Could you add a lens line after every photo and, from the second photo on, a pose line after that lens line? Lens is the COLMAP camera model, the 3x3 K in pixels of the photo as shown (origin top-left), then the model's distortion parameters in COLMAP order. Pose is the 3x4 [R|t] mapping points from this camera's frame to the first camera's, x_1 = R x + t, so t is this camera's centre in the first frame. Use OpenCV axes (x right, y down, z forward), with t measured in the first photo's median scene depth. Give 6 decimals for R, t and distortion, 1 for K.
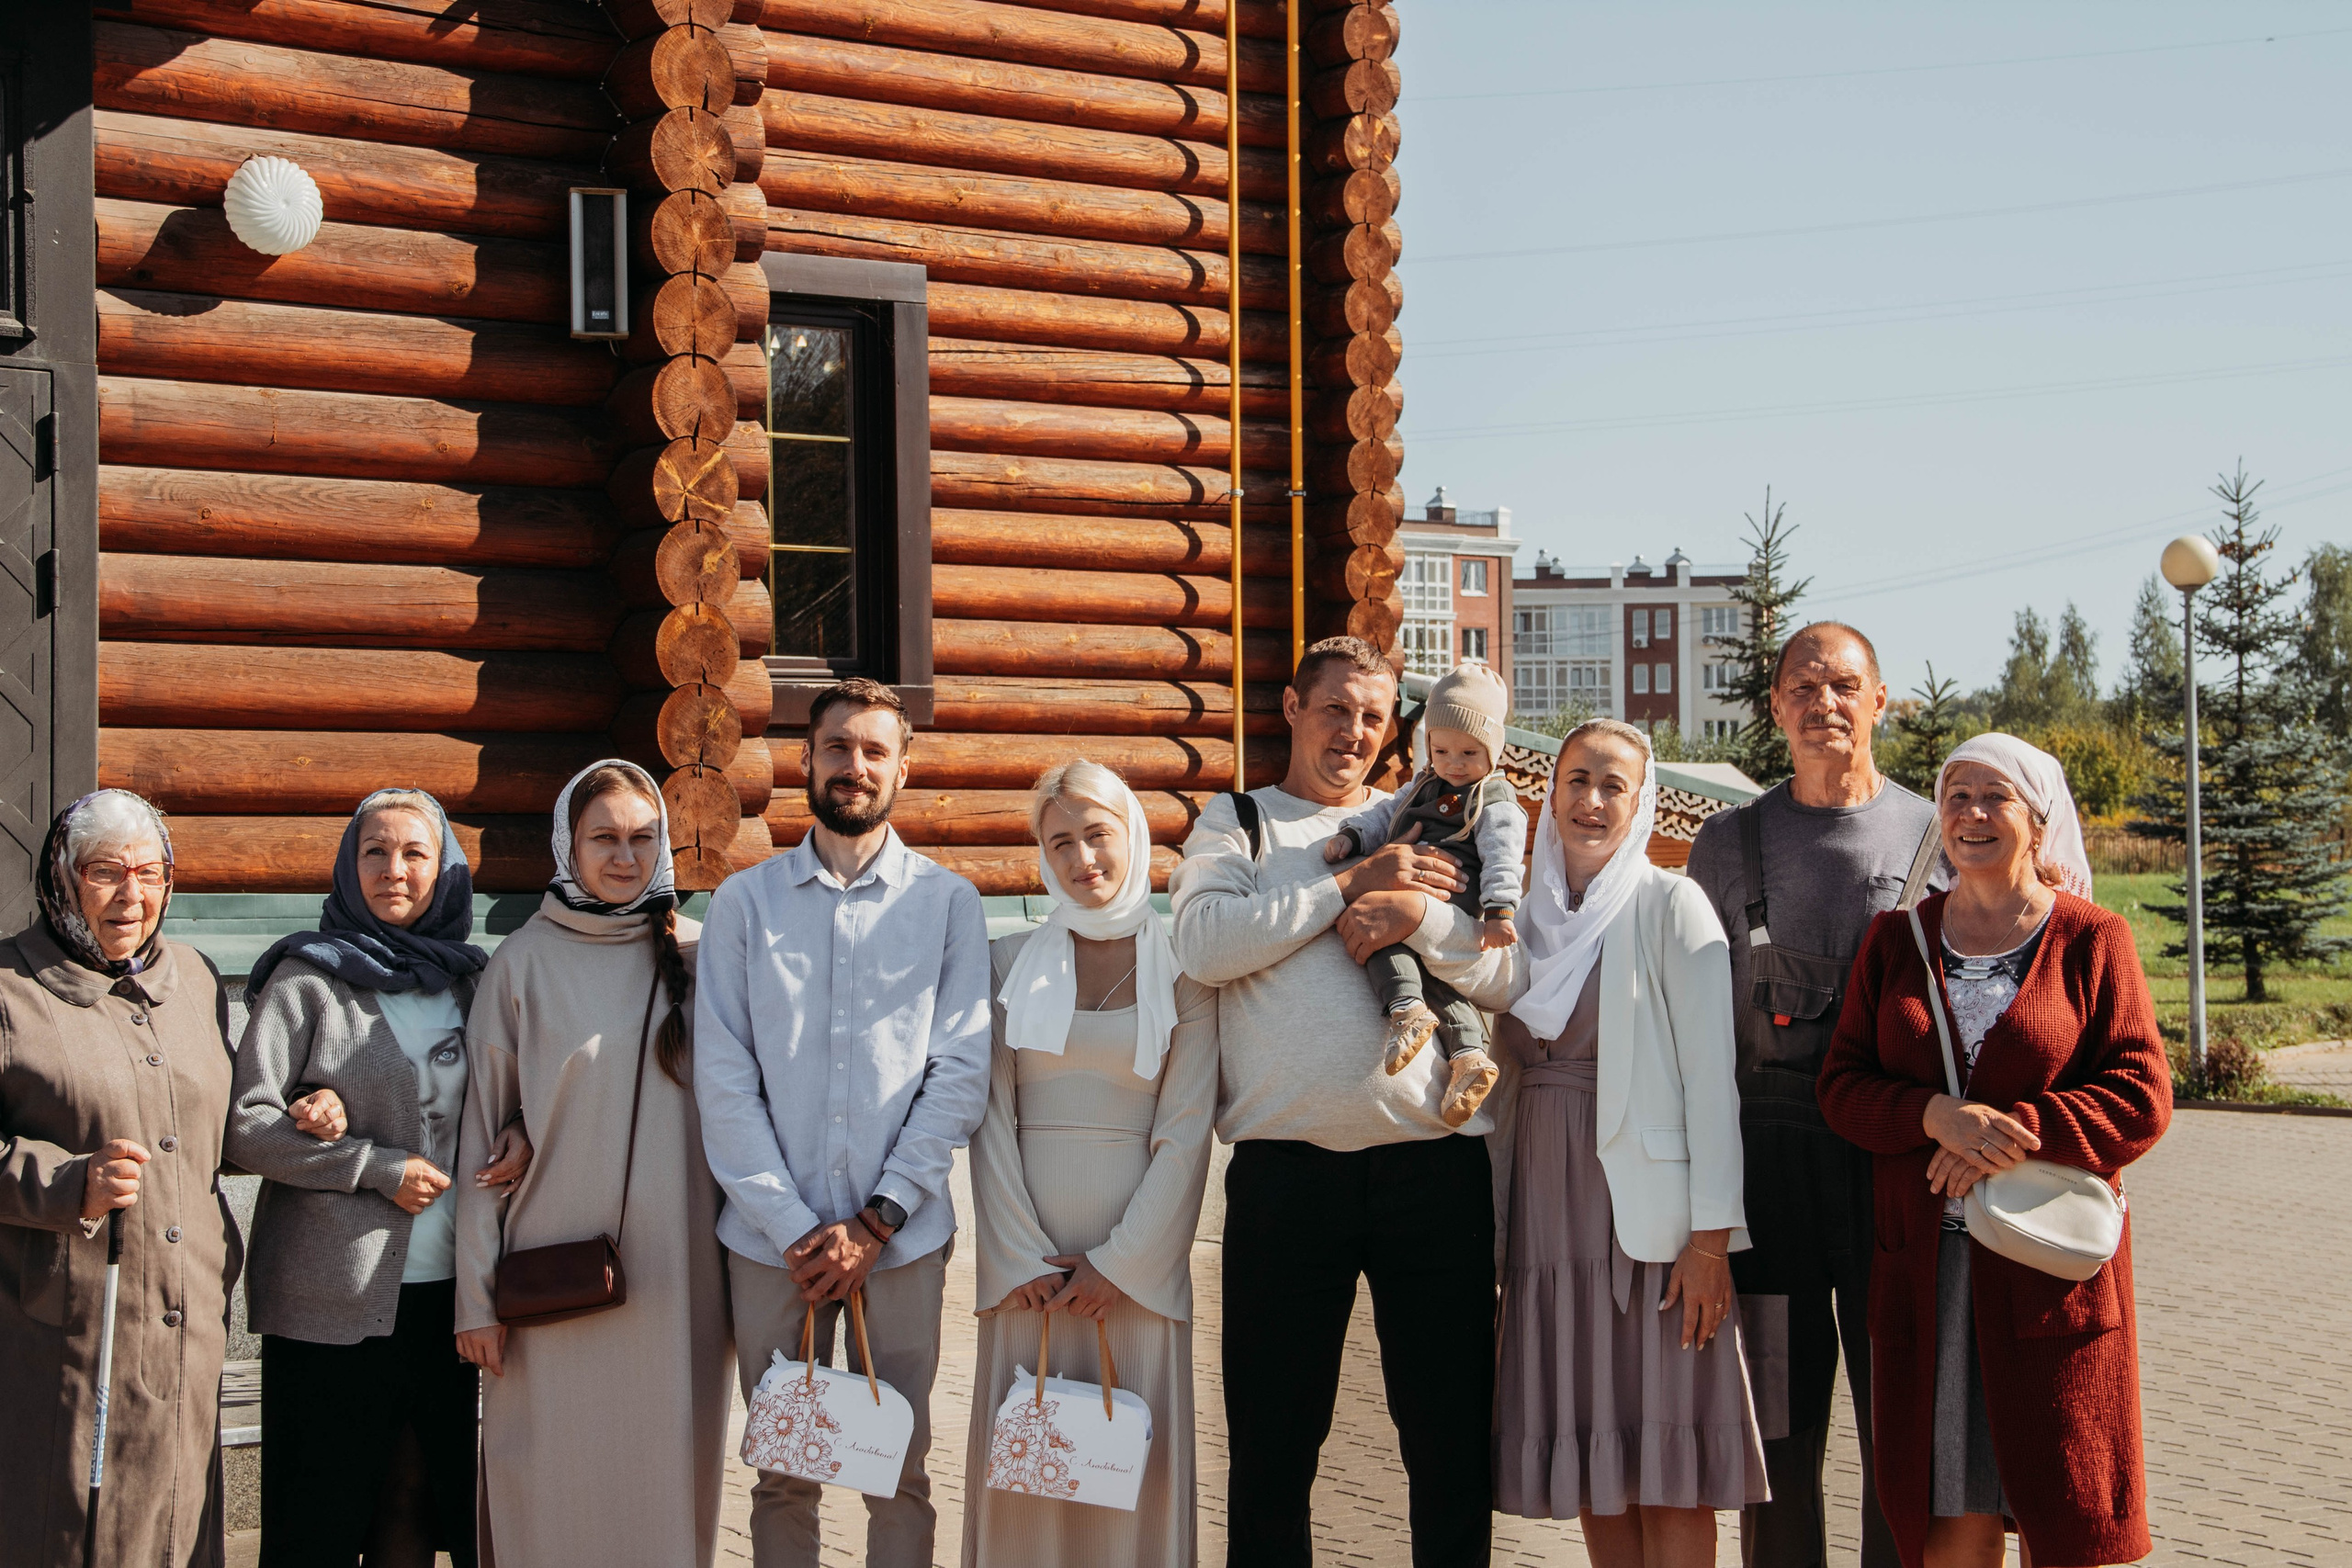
lens RADIAL K [[4290.4, 0, 1179.3], [0, 4290.4, 788.9], [0, 0, 1]] dist [0.376890, 0.000000]
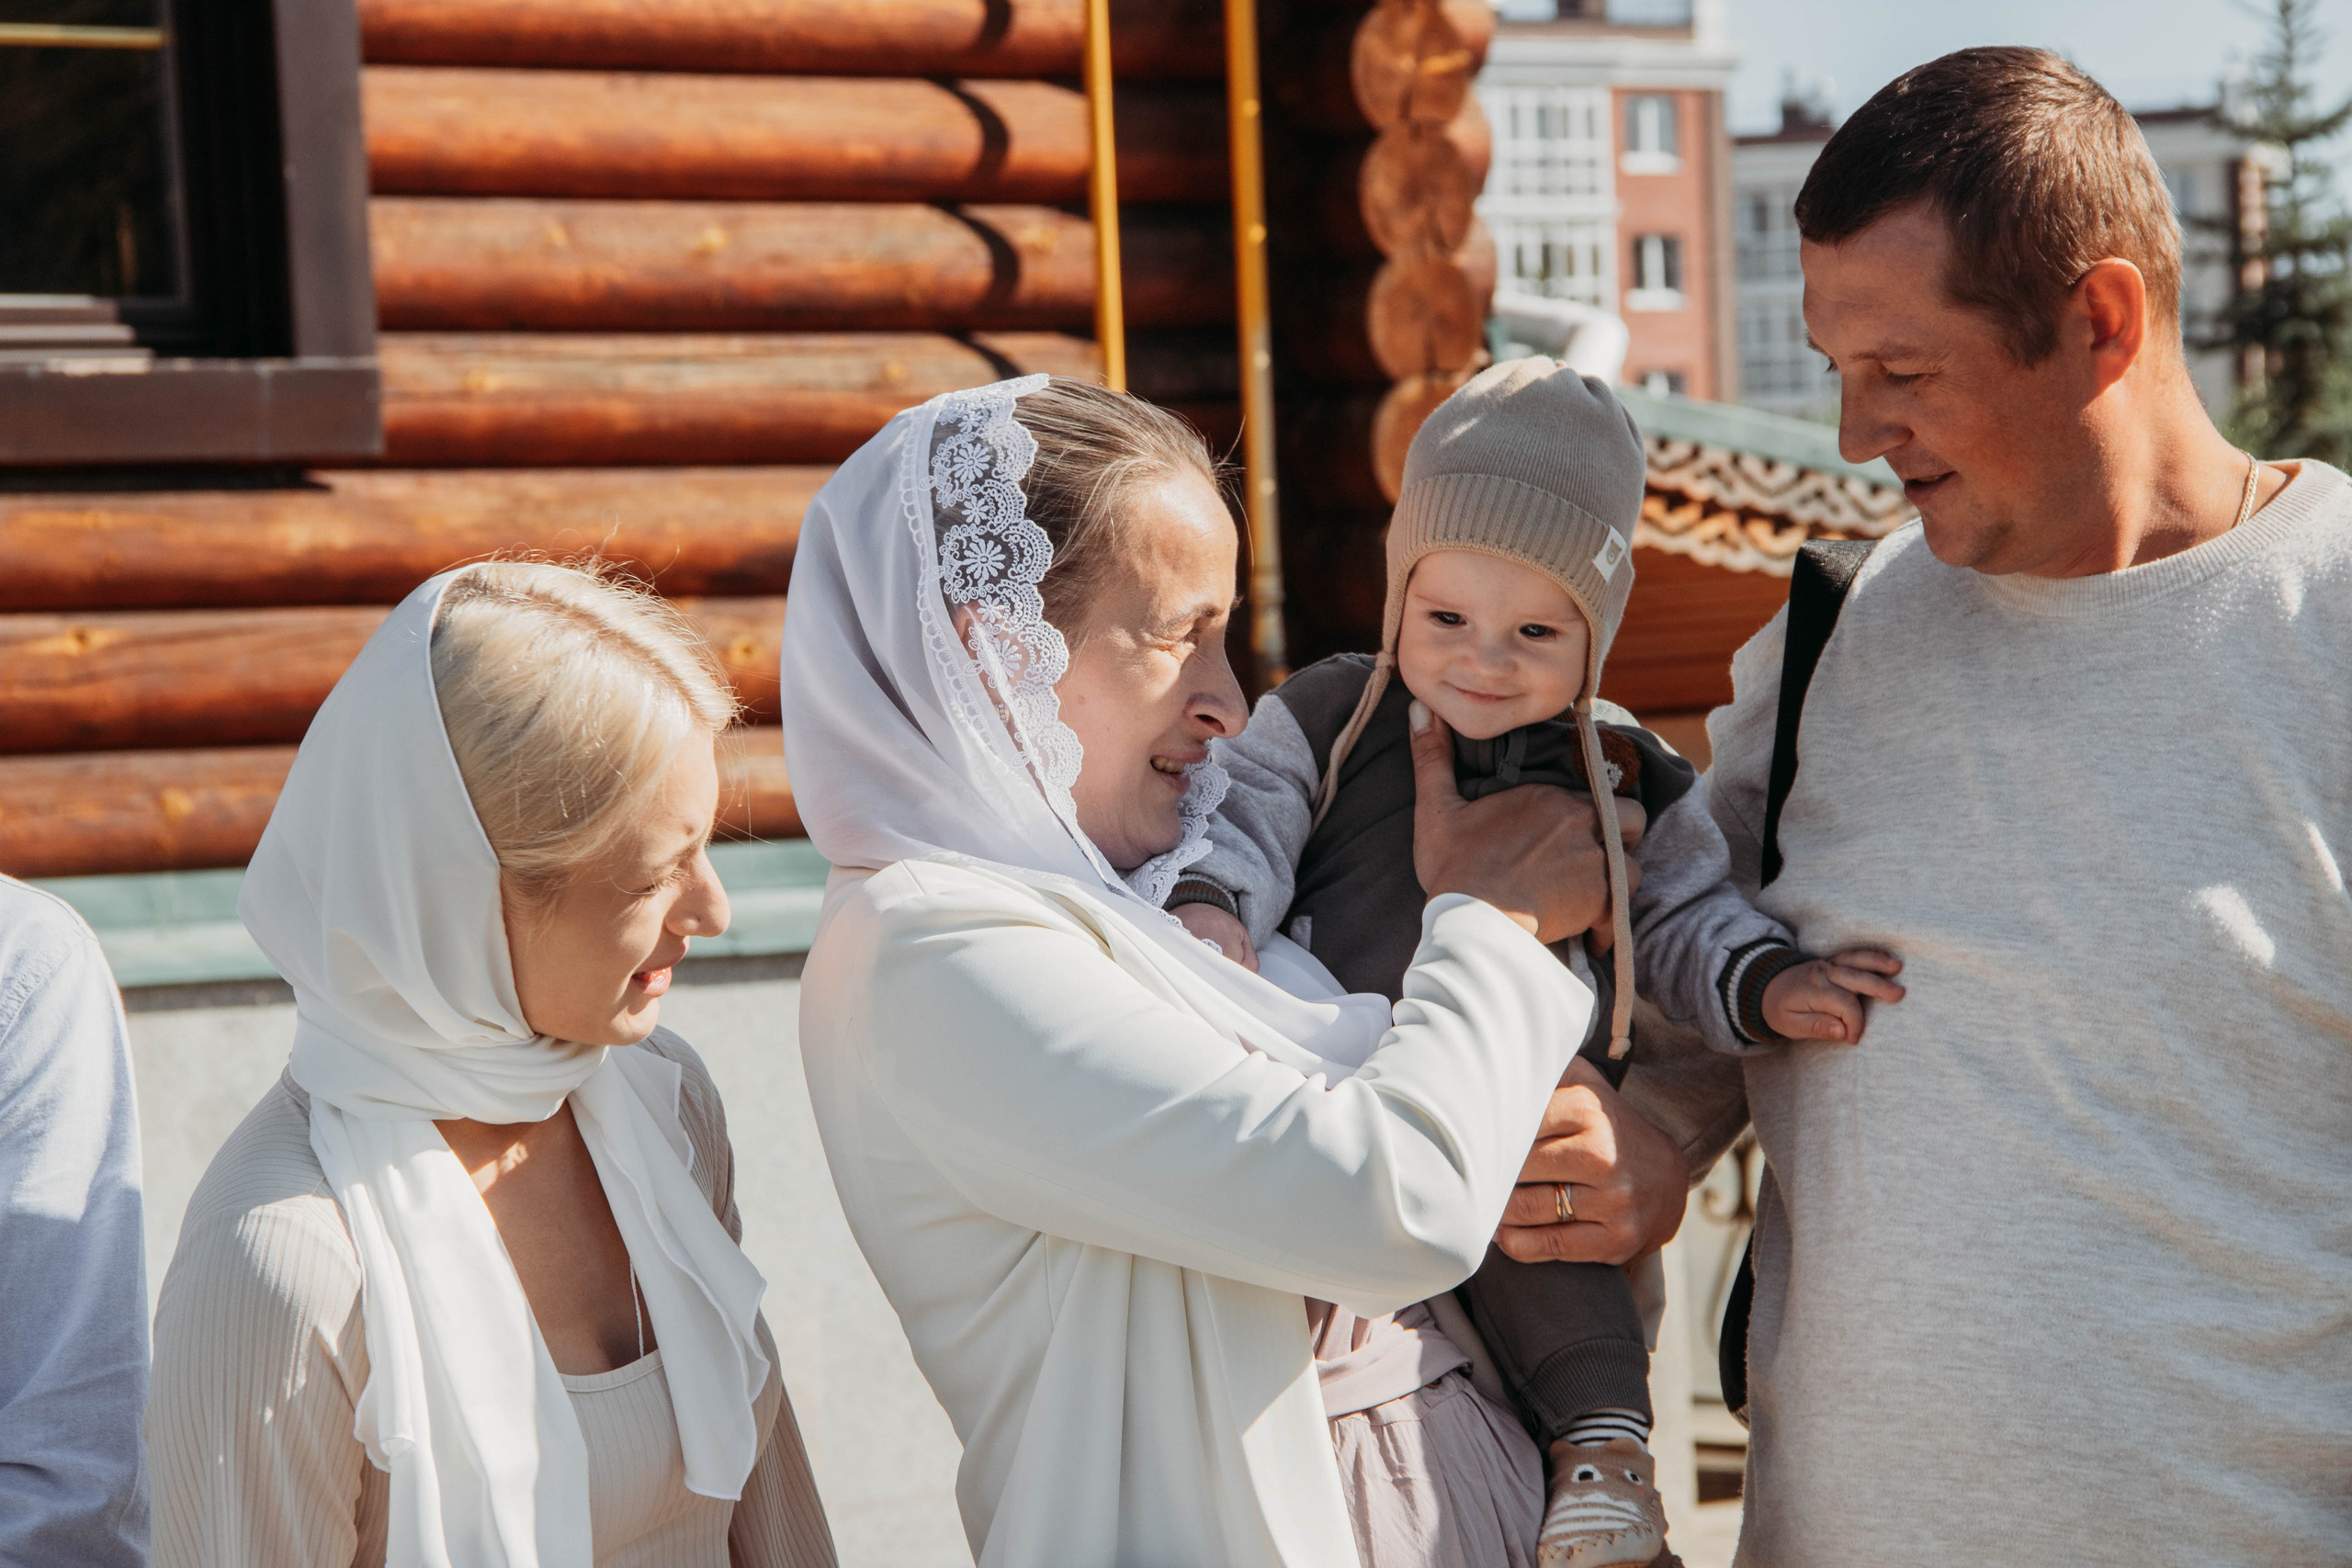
lens RADIAL K [[8501.7, 0, 1185.3], [0, 8501.7, 781.2], [0, 0, 1]] dist [0.819049, 0.000000]
pose [[0.999320, -0.035004, 0.011609, 0.014506], [0.034721, 0.999114, 0.023776, -0.000333], [-0.012431, -0.023356, 0.999650, 0.228551]]
